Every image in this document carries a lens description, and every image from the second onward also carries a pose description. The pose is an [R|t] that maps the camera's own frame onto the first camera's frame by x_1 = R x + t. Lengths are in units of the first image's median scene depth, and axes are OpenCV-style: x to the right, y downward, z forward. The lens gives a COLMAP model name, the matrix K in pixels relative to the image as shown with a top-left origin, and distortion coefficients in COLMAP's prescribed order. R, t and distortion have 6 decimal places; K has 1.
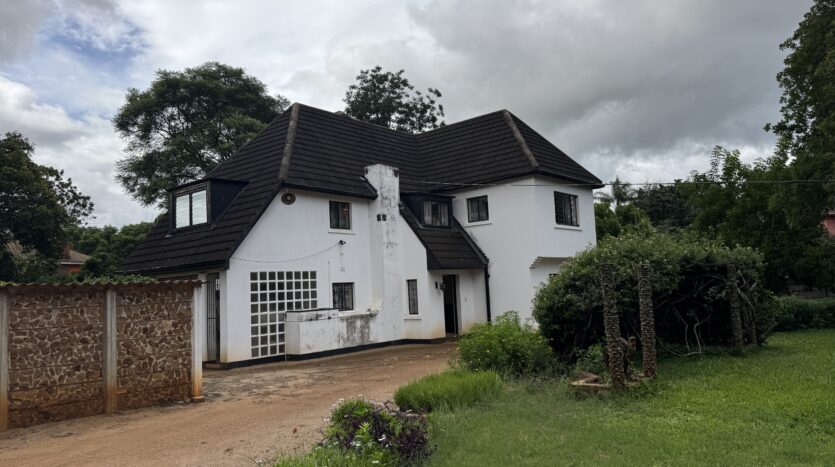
lens RADIAL K [[564.5, 0, 417.5], [0, 564.5, 233.5], [0, 0, 1]] dist [0.027635, -0.001210]
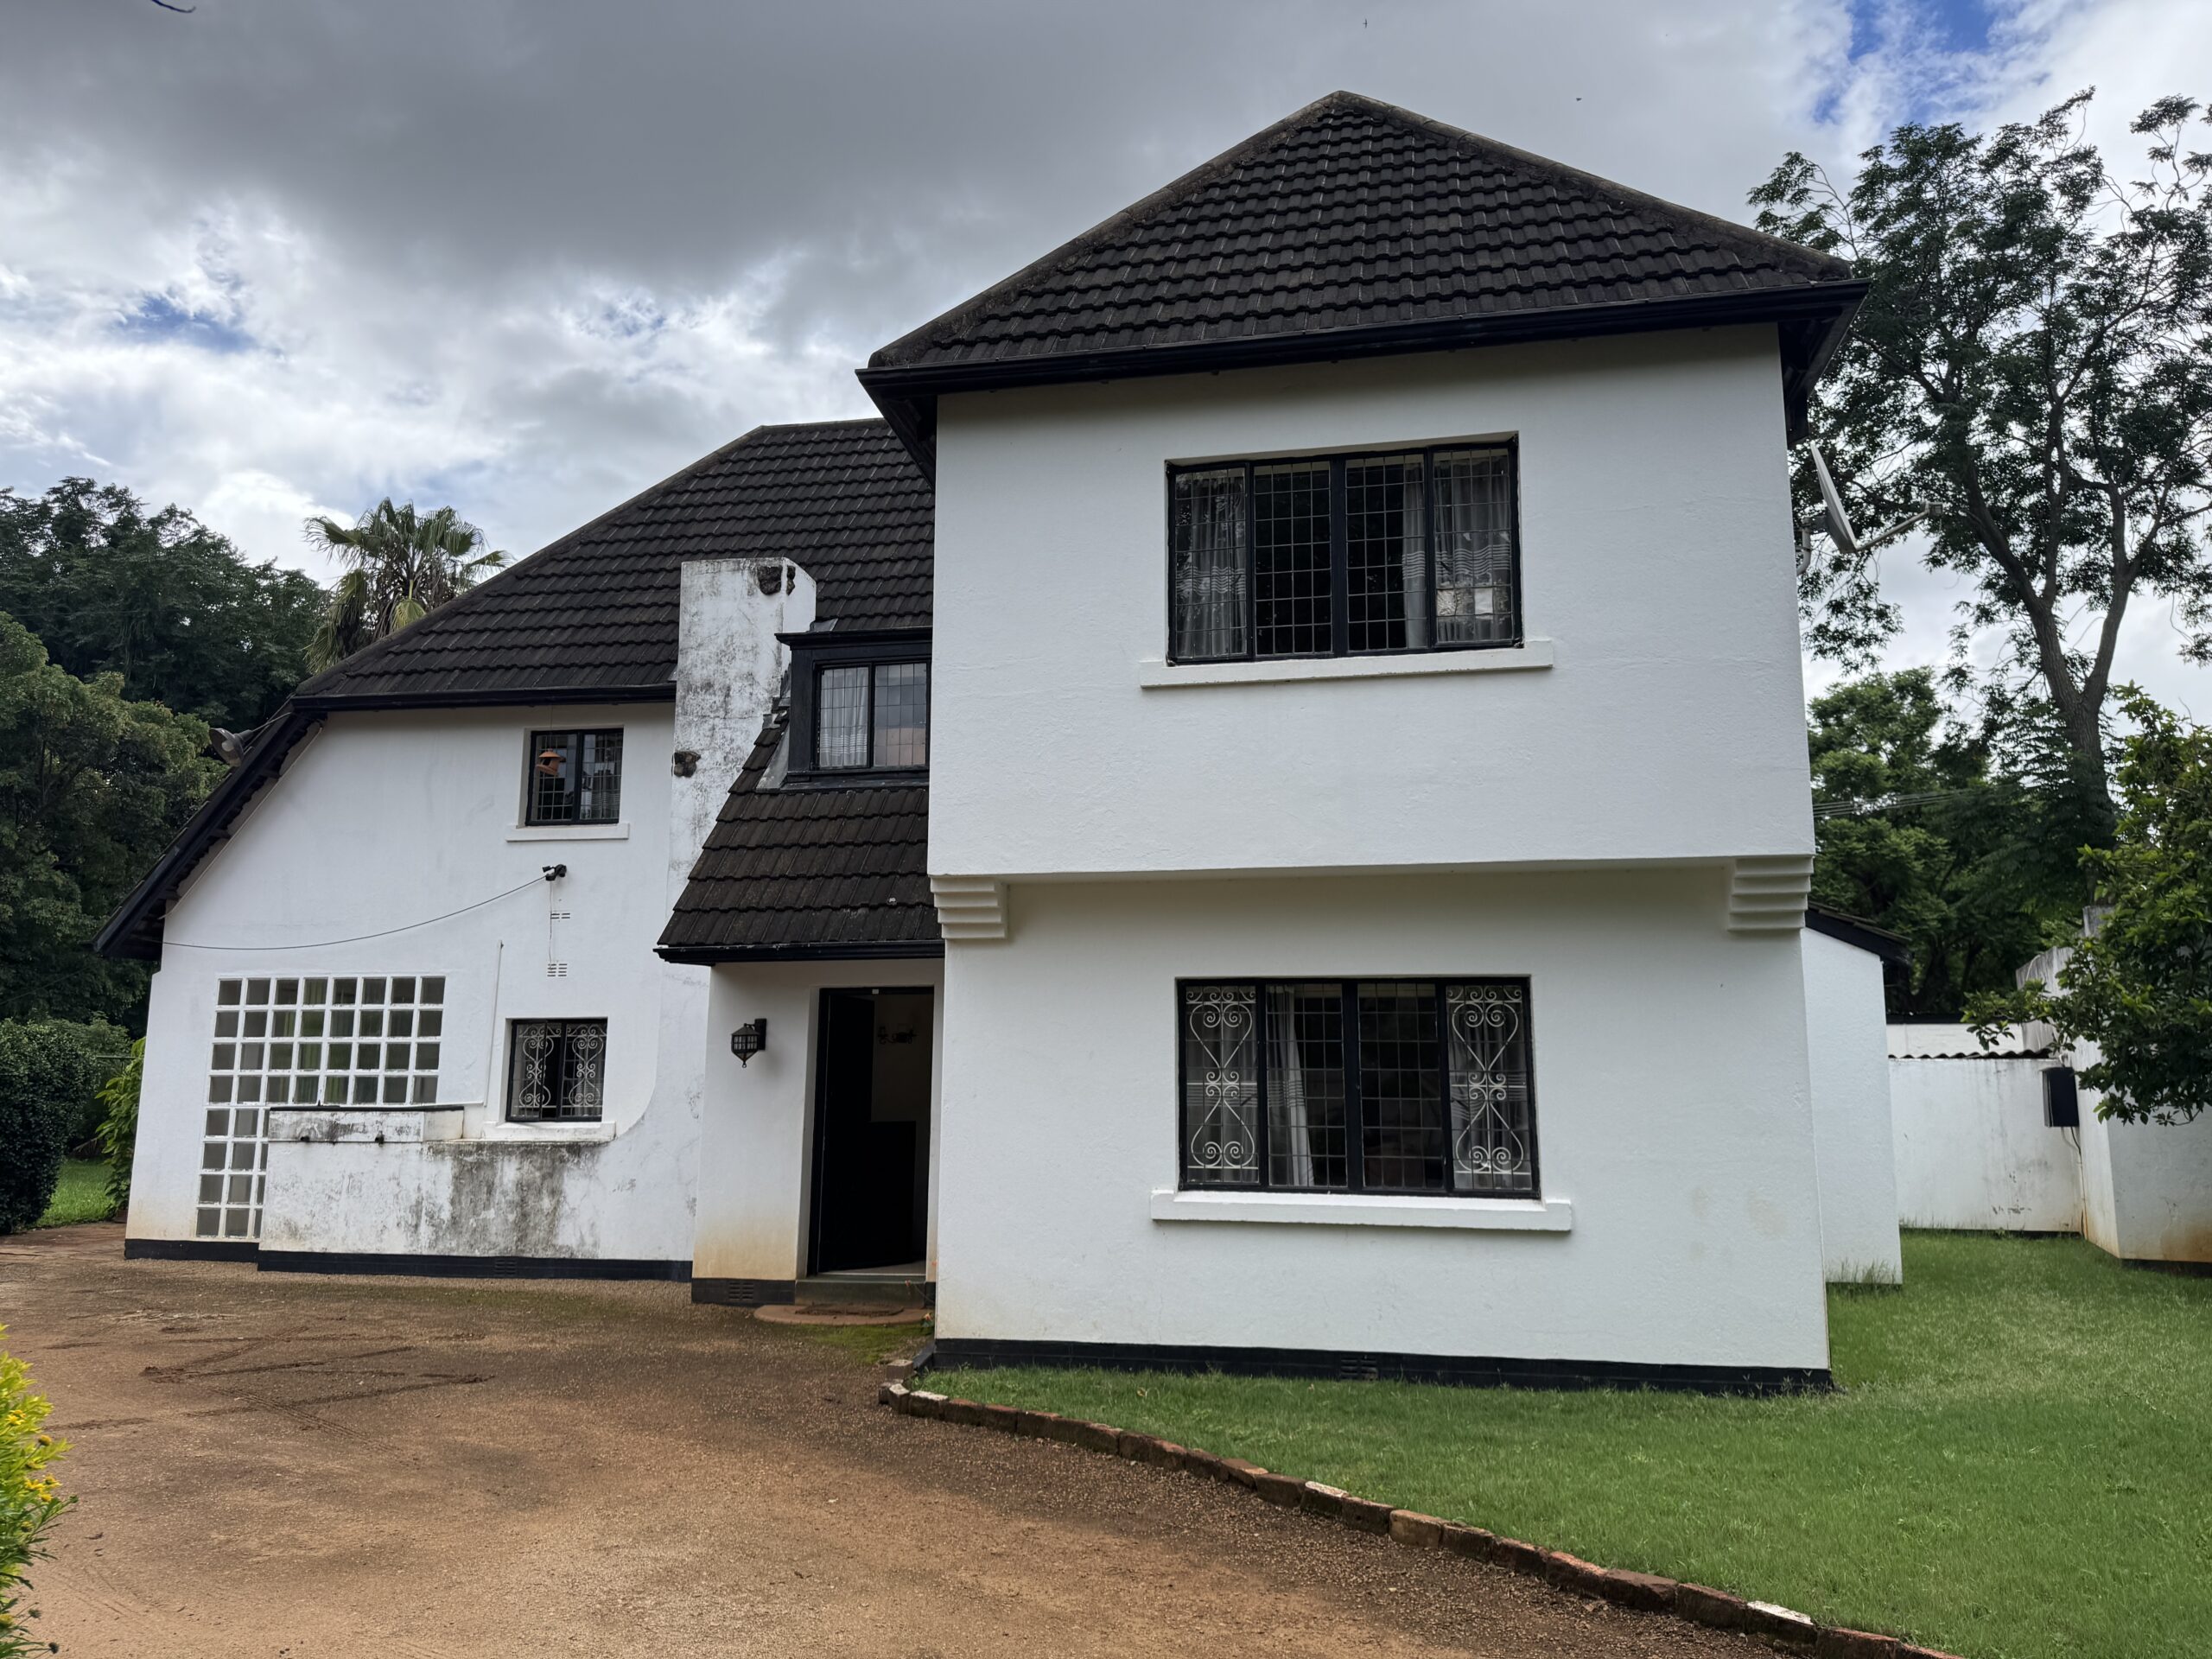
lens RADIAL K [[1514.7, 0, 1106.0], [0, 1514.7, 829.5], [0, 0, 1]] dist [-0.006802, -0.003319]
pose [[0.516411, -0.085342, -0.852078, 0.619081], [0.058238, 0.996218, -0.064482, 0.055926], [0.854358, -0.016324, 0.519428, 0.812094]]
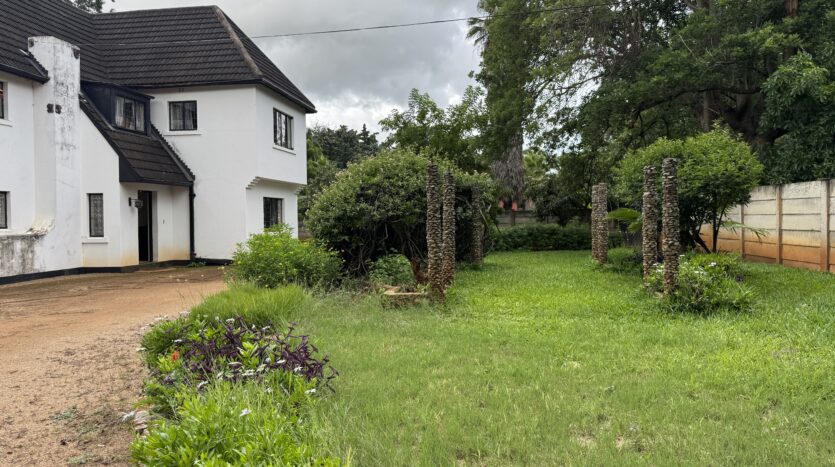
lens RADIAL K [[581.2, 0, 417.5], [0, 581.2, 233.5], [0, 0, 1]] dist [-0.014740, -0.005650]
pose [[0.837170, 0.027346, 0.546259, -0.073884], [-0.086269, 0.992849, 0.082510, 0.032011], [-0.540096, -0.116200, 0.833543, 0.074743]]
